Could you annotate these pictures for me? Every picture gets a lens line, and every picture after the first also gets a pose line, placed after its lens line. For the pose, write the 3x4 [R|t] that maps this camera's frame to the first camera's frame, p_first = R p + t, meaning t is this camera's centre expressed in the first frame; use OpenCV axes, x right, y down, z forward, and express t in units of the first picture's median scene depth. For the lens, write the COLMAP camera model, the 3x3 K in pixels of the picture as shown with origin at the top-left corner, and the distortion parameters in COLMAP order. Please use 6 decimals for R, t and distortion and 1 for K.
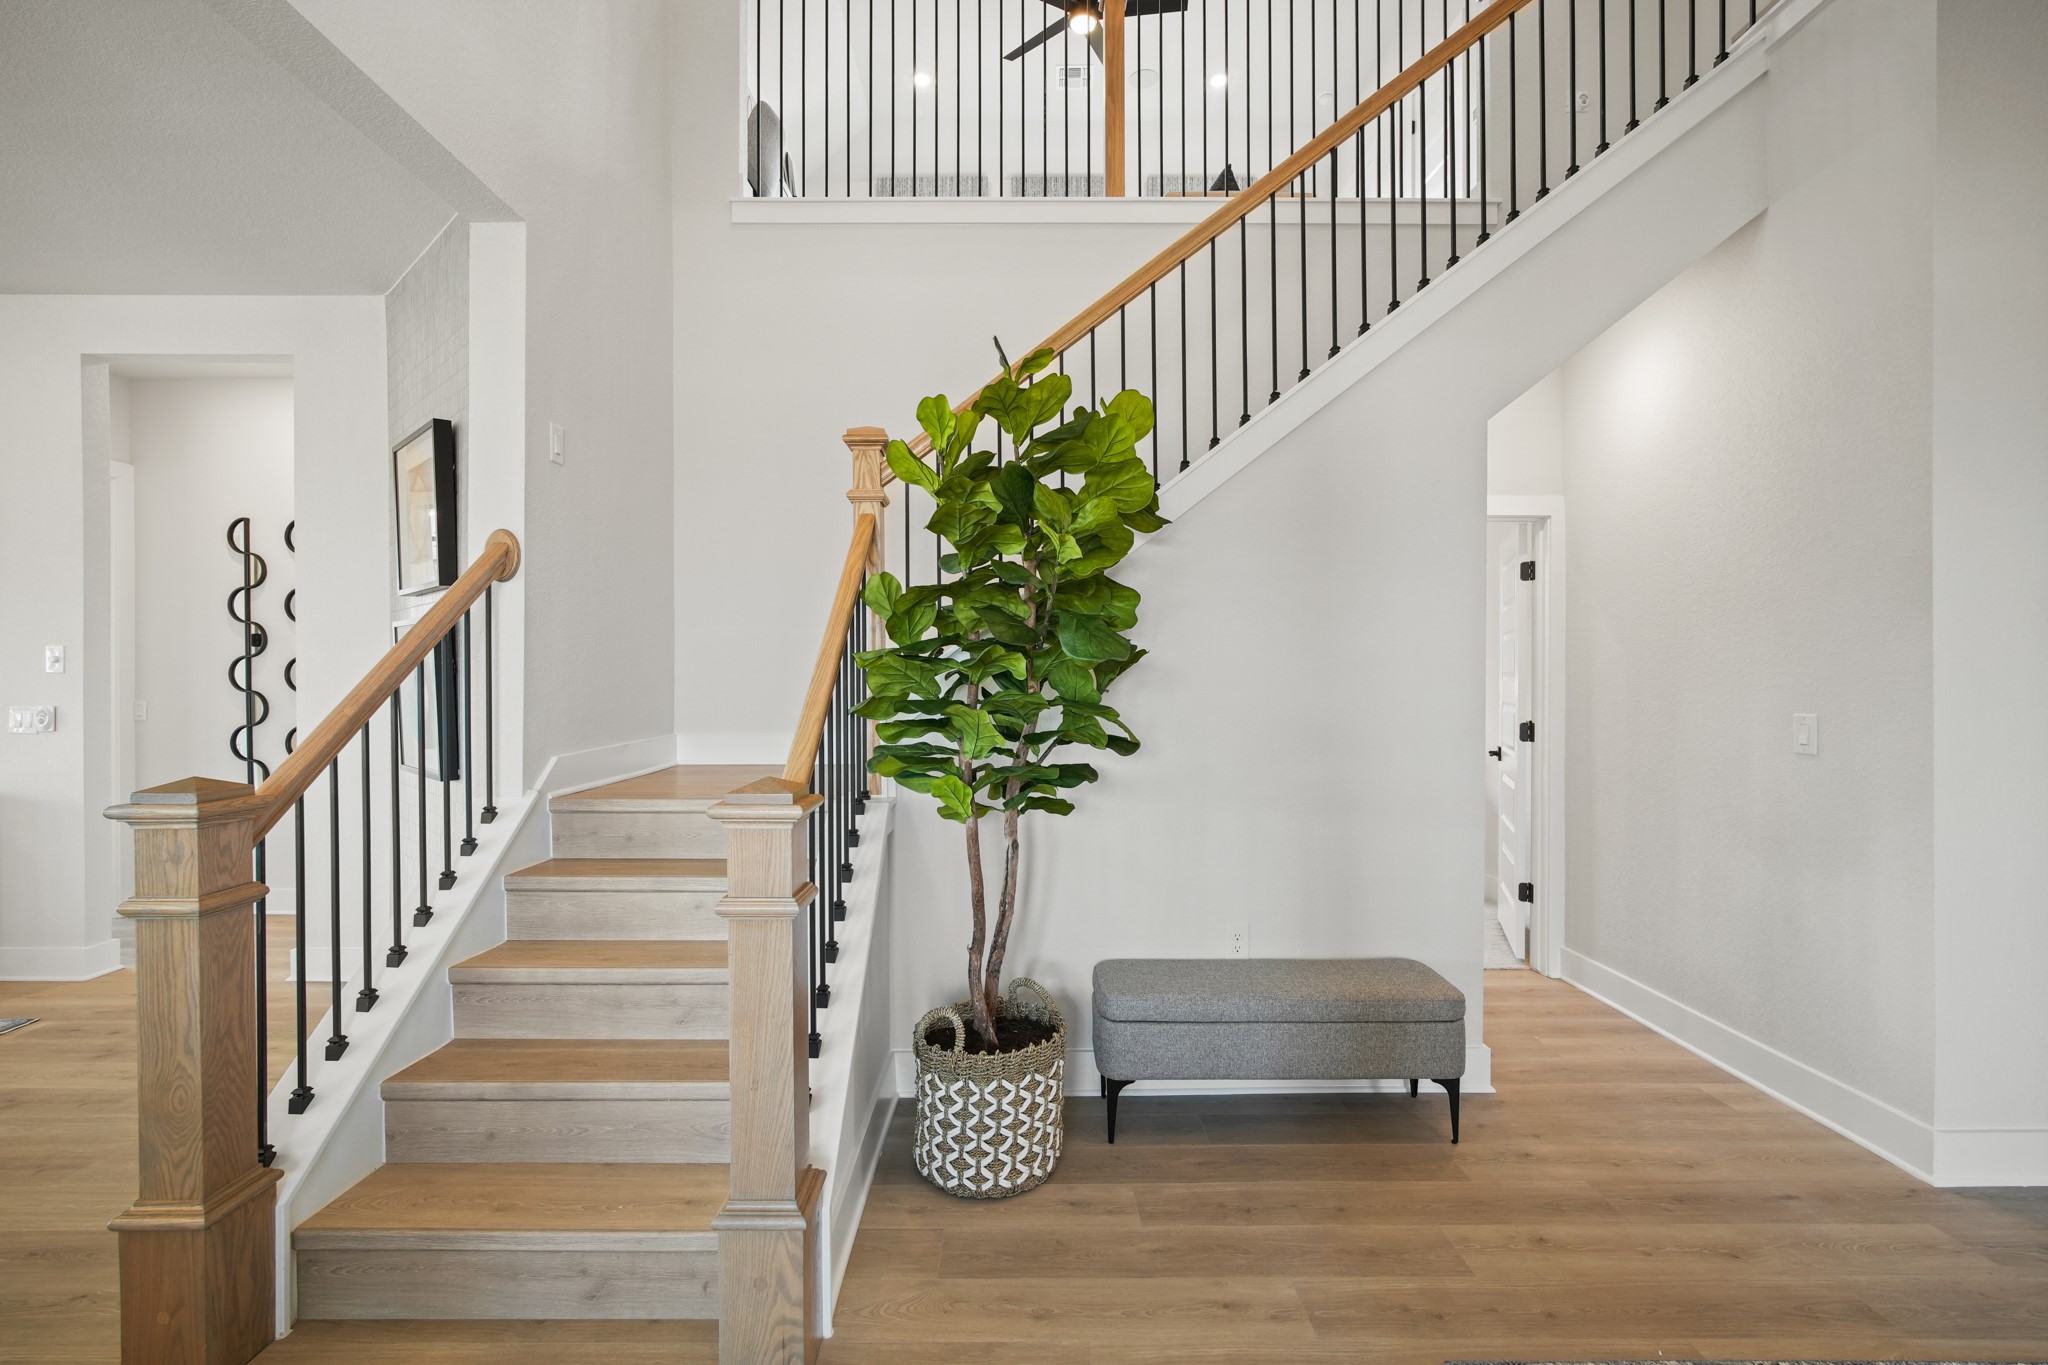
lens RADIAL K [[914.1, 0, 1024.7], [0, 914.1, 678.0], [0, 0, 1]] dist [-0.000110, 0.000025]
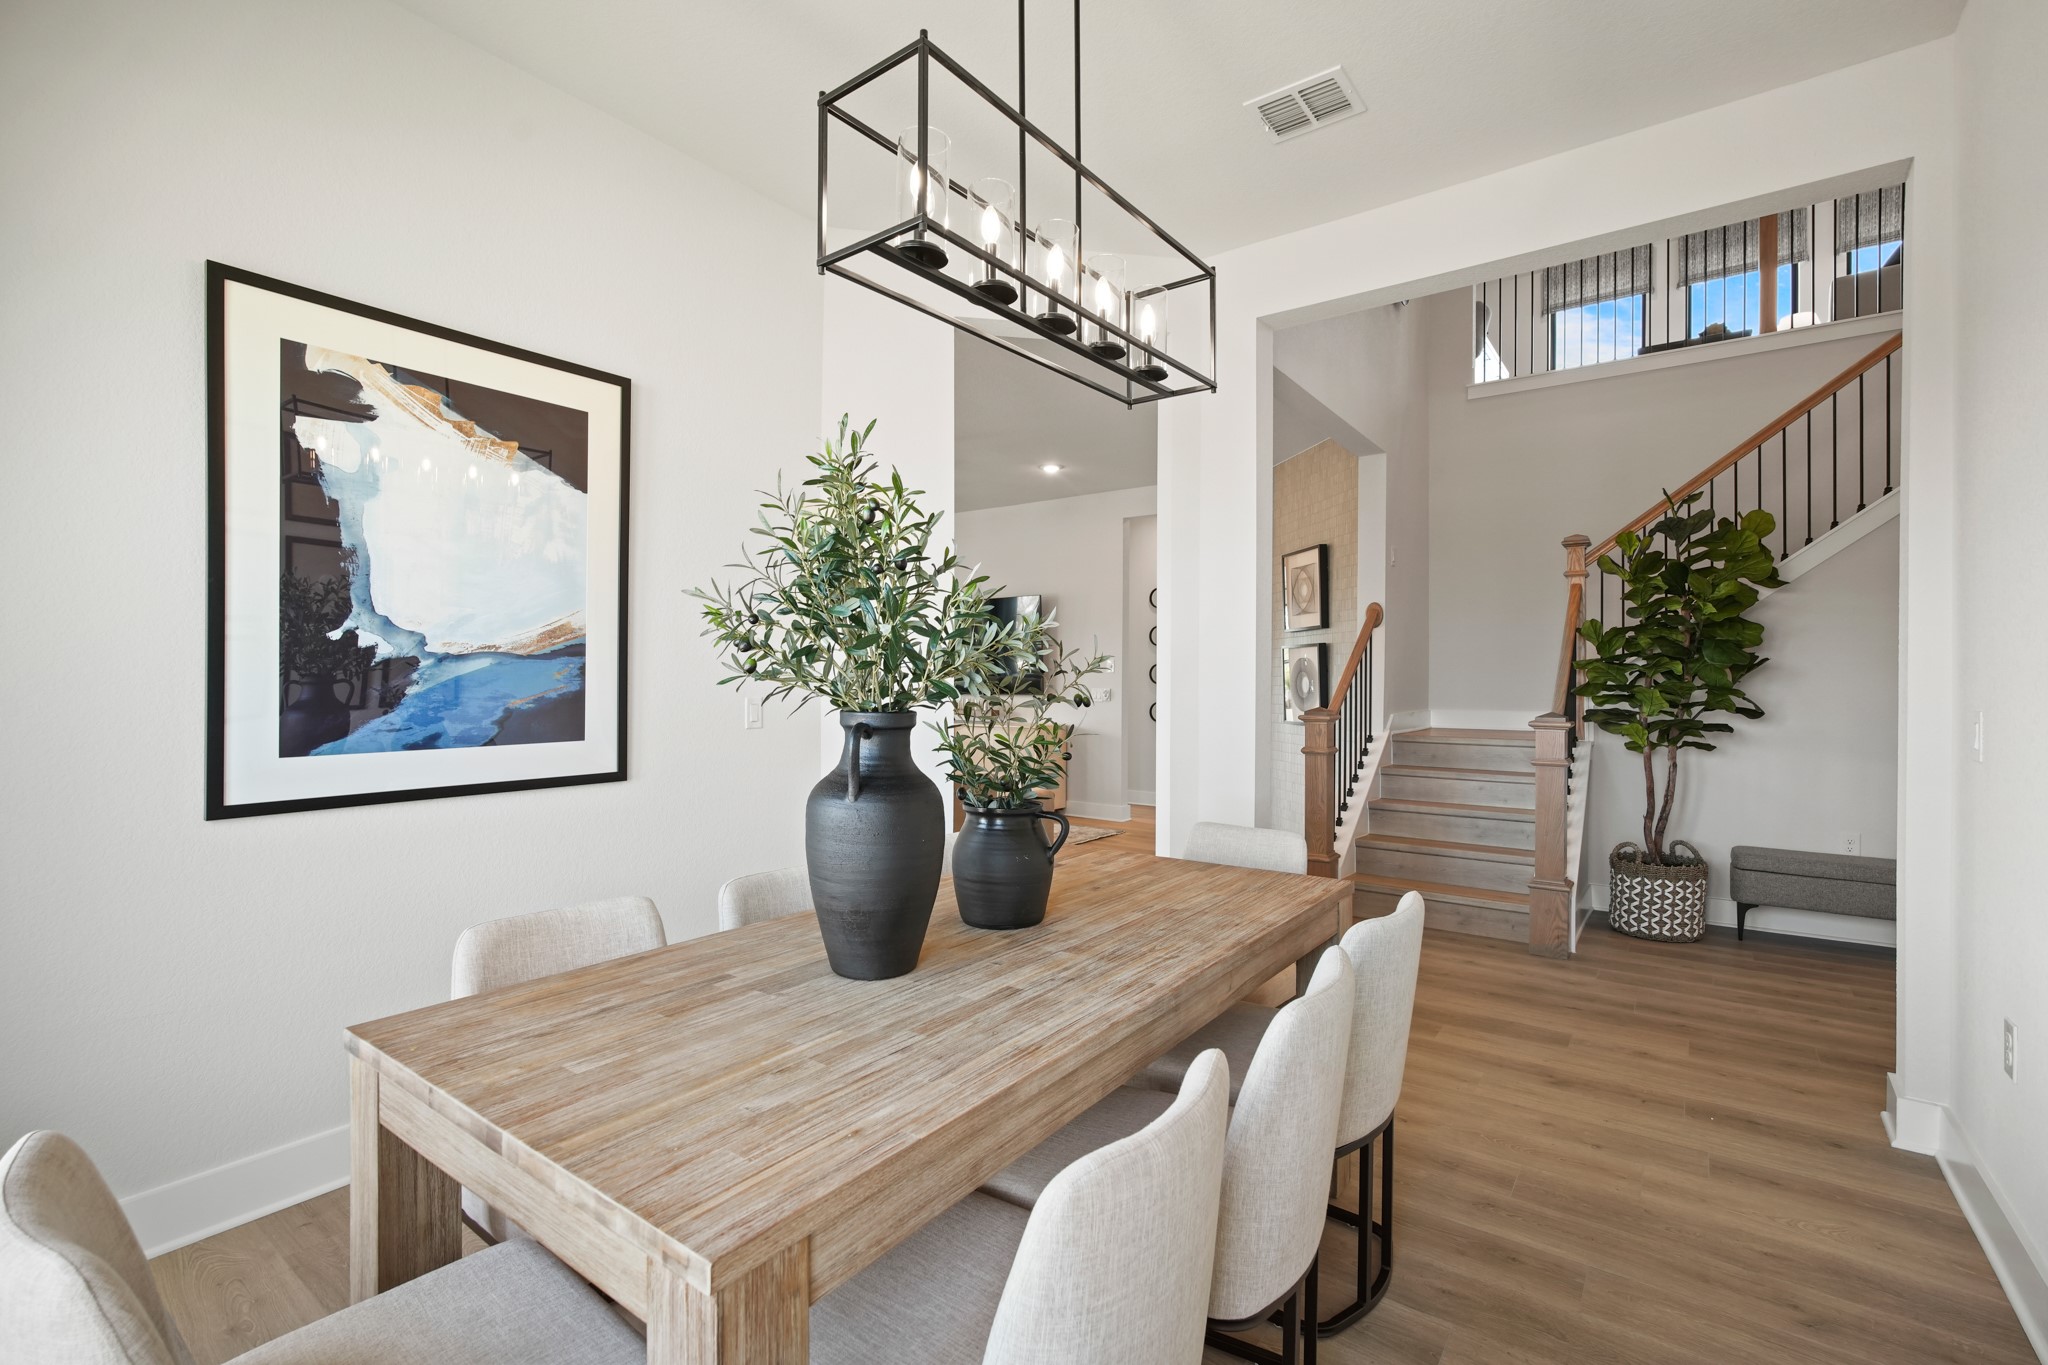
lens RADIAL K [[914.1, 0, 1024.5], [0, 914.1, 686.8], [0, 0, 1]] dist [-0.000110, 0.000025]
pose [[0.803236, 0.008134, -0.595605, 0.032769], [-0.007246, 0.999966, 0.003885, 0.027847], [0.595616, 0.001195, 0.803268, -1.269116]]
